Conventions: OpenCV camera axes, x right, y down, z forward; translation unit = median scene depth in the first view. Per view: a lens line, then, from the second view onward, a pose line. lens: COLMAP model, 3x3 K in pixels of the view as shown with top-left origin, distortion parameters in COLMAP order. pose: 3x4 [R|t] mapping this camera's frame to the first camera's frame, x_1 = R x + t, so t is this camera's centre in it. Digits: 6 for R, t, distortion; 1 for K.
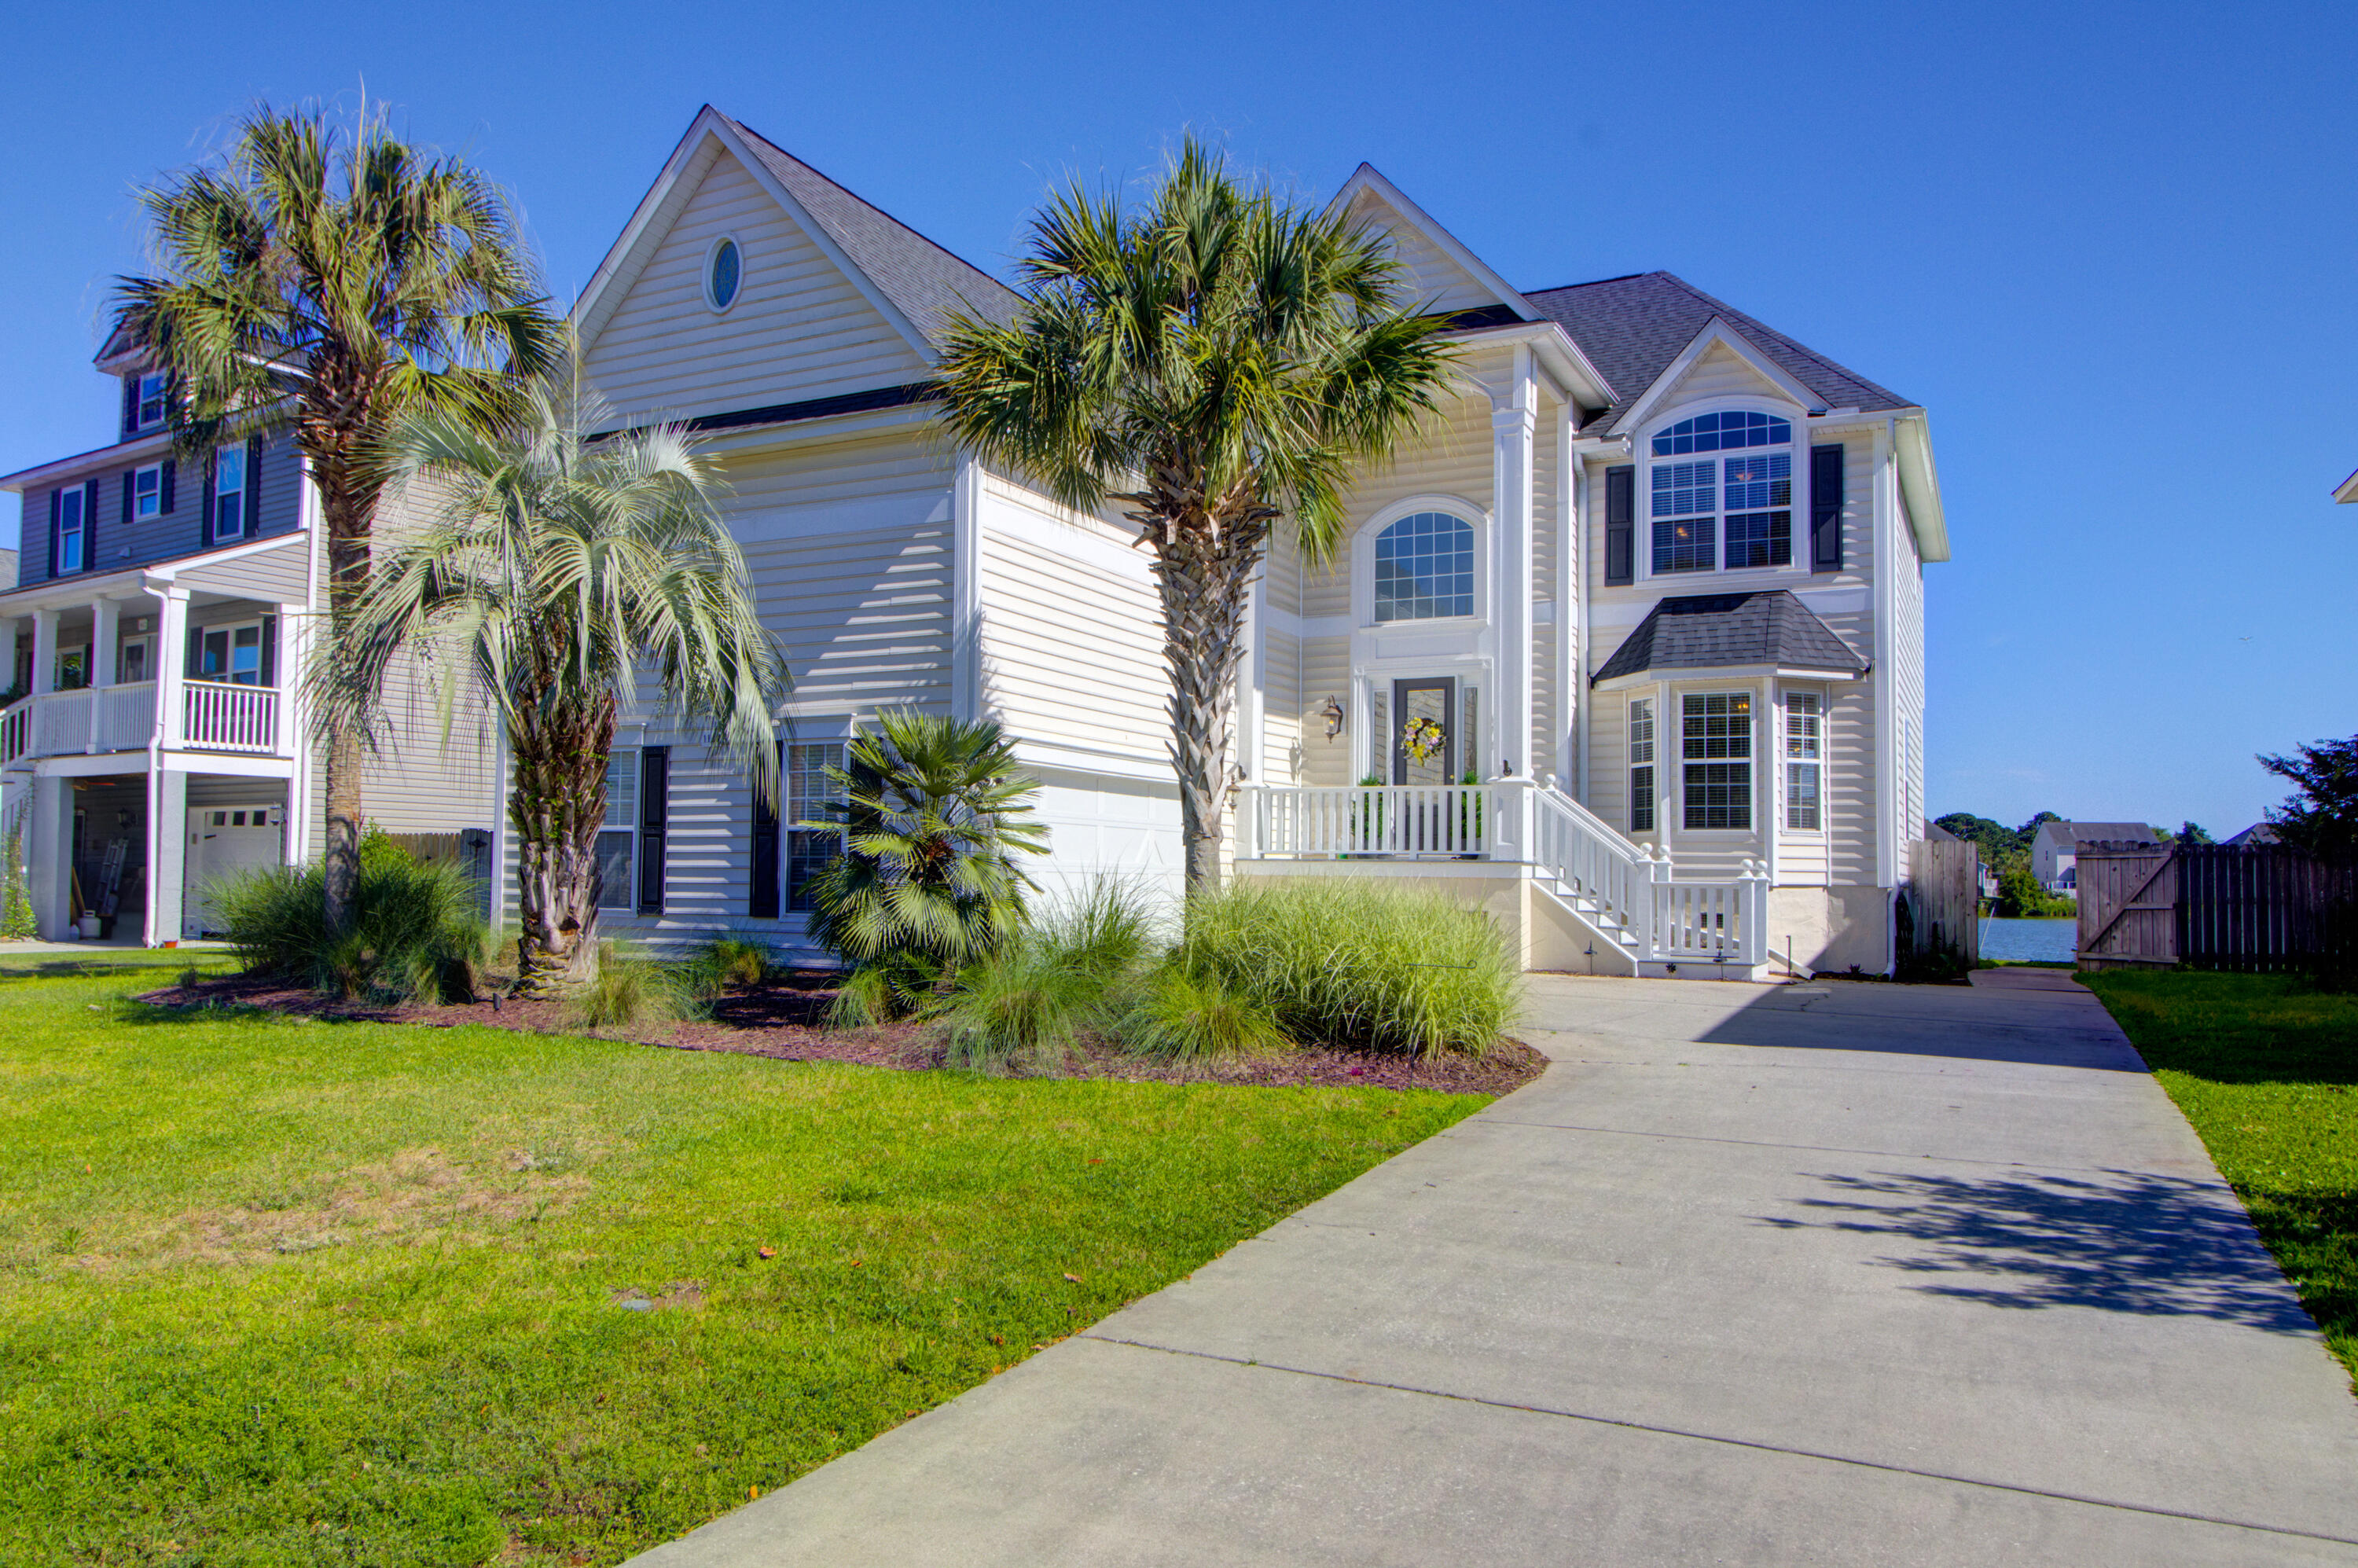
lens RADIAL K [[1678.8, 0, 1241.6], [0, 1678.8, 826.3], [0, 0, 1]] dist [0.002445, -0.000500]
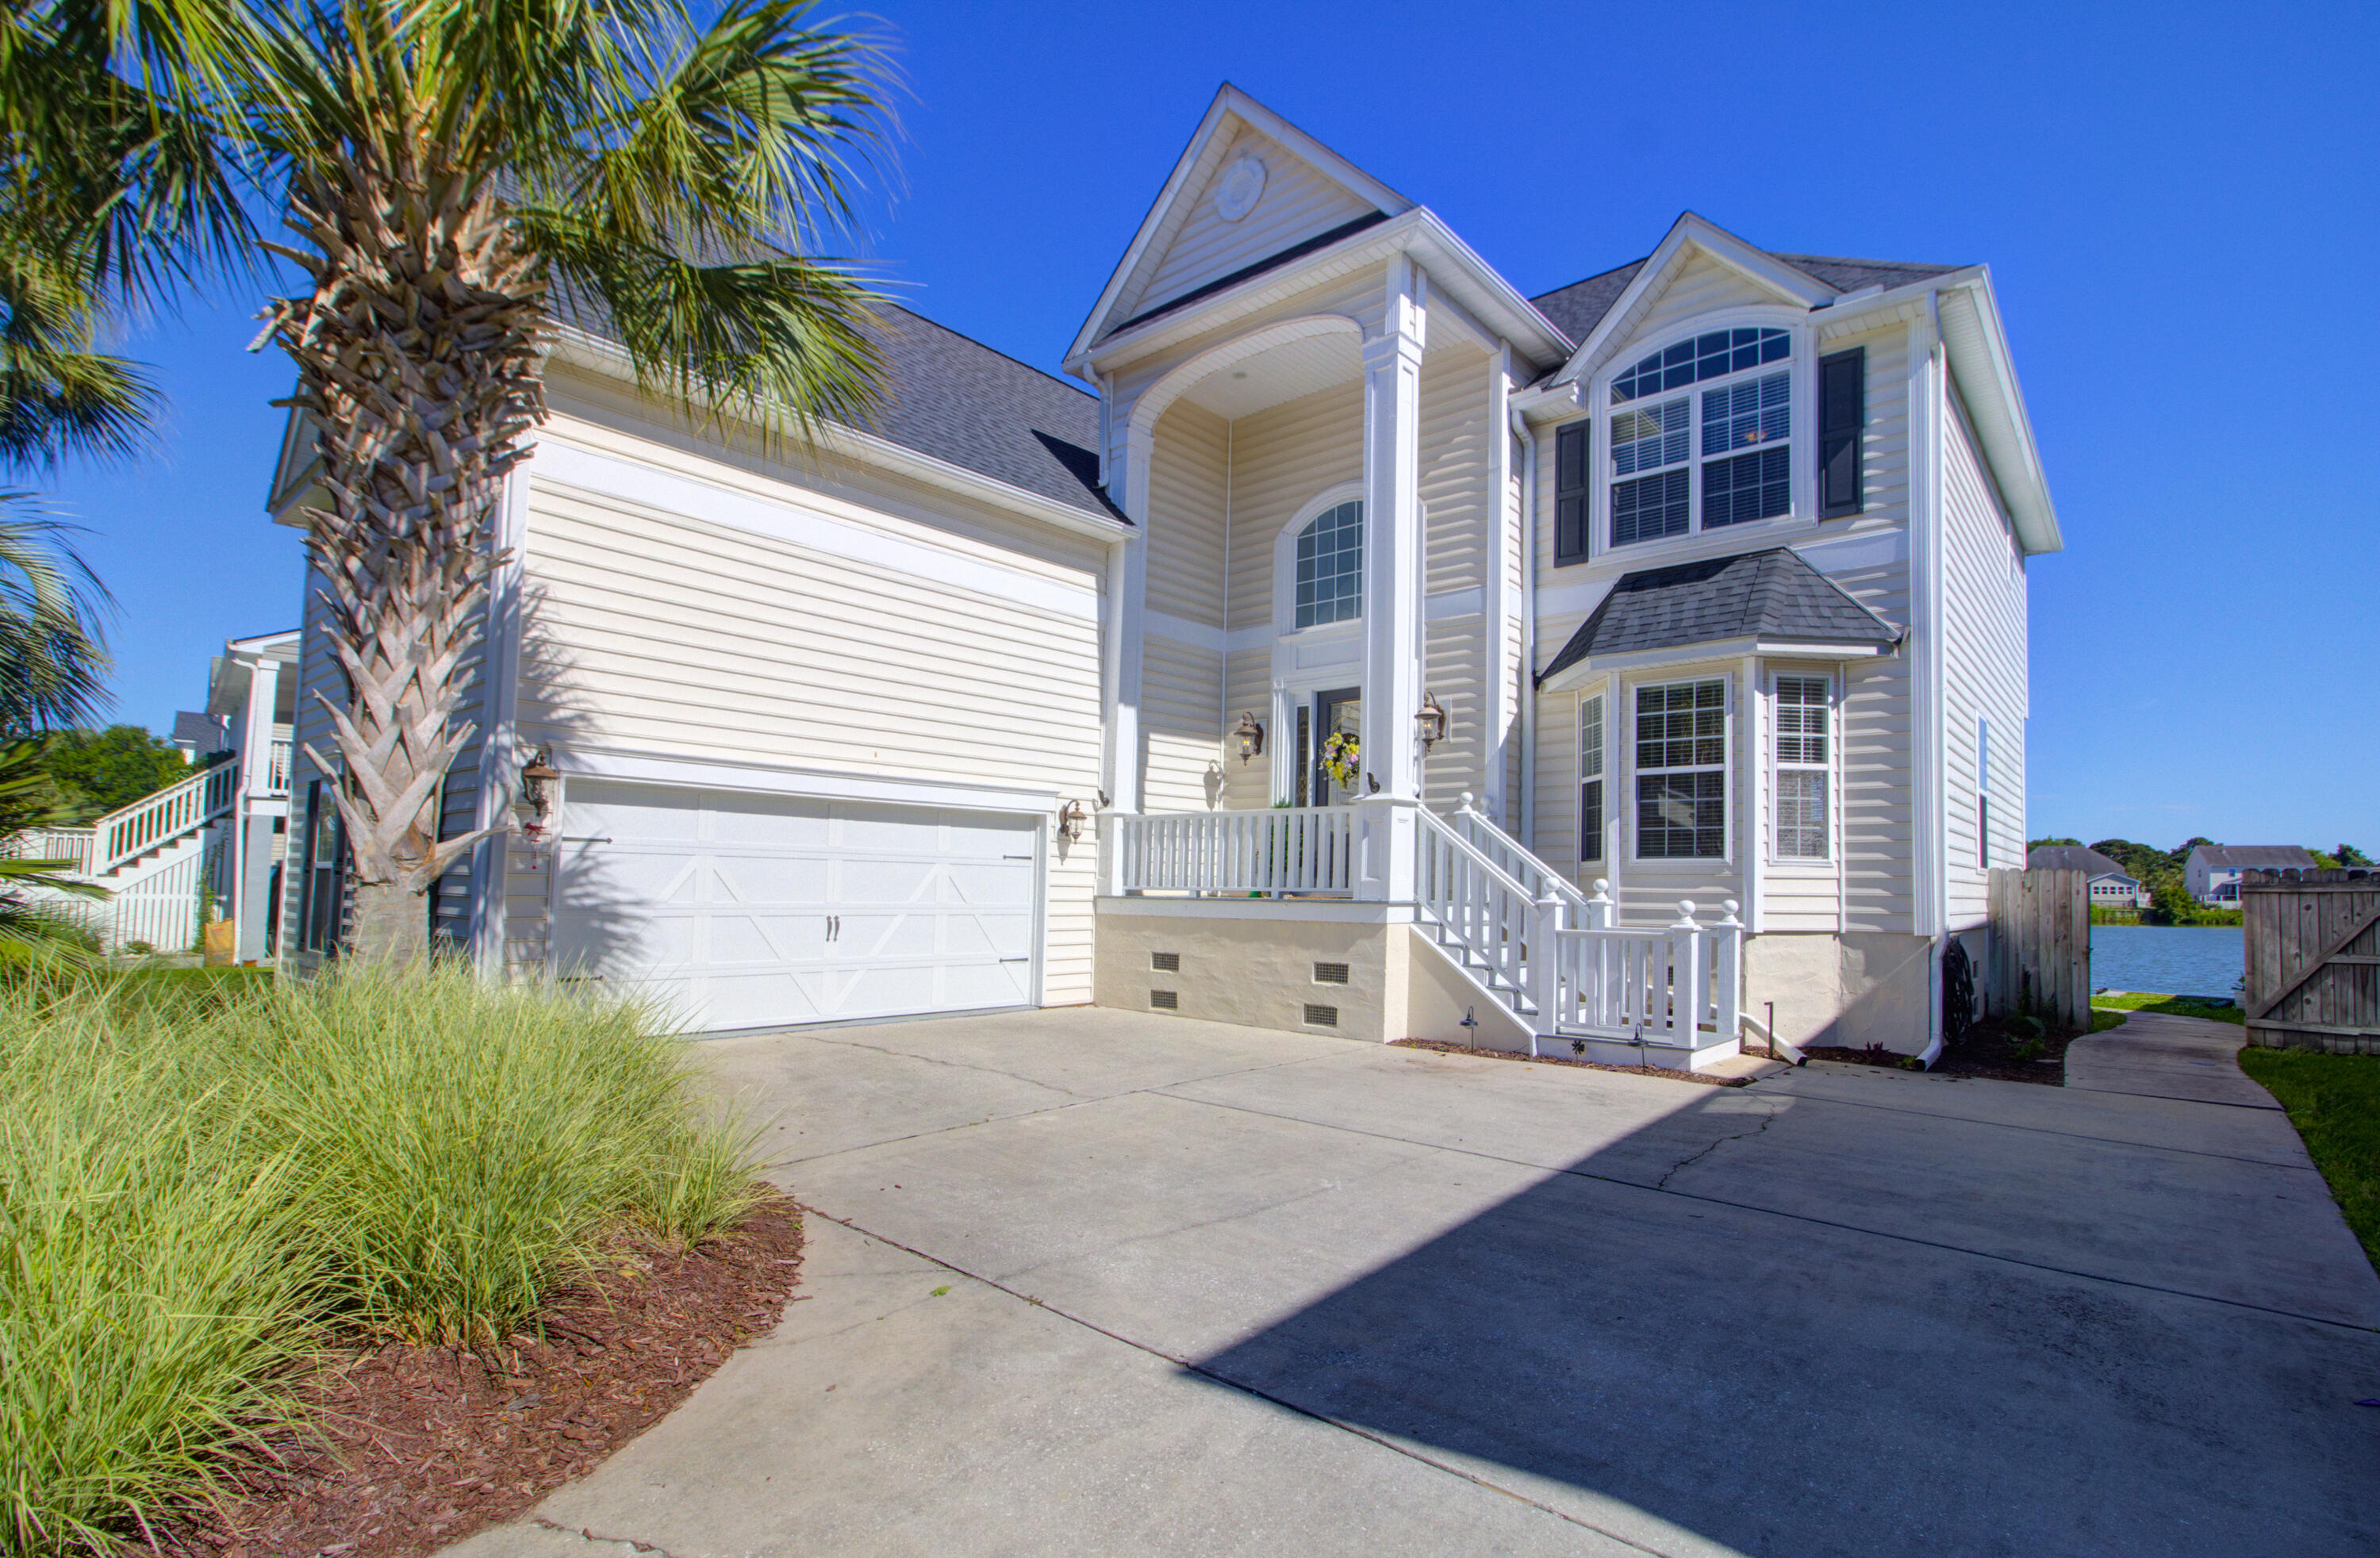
lens RADIAL K [[1100.7, 0, 1219.0], [0, 1100.7, 854.7], [0, 0, 1]] dist [-0.013061, 0.012968]
pose [[0.960525, -0.006691, -0.278112, 0.214228], [0.006688, 0.999977, -0.000960, -0.000734], [0.278112, -0.000938, 0.960548, 0.443081]]
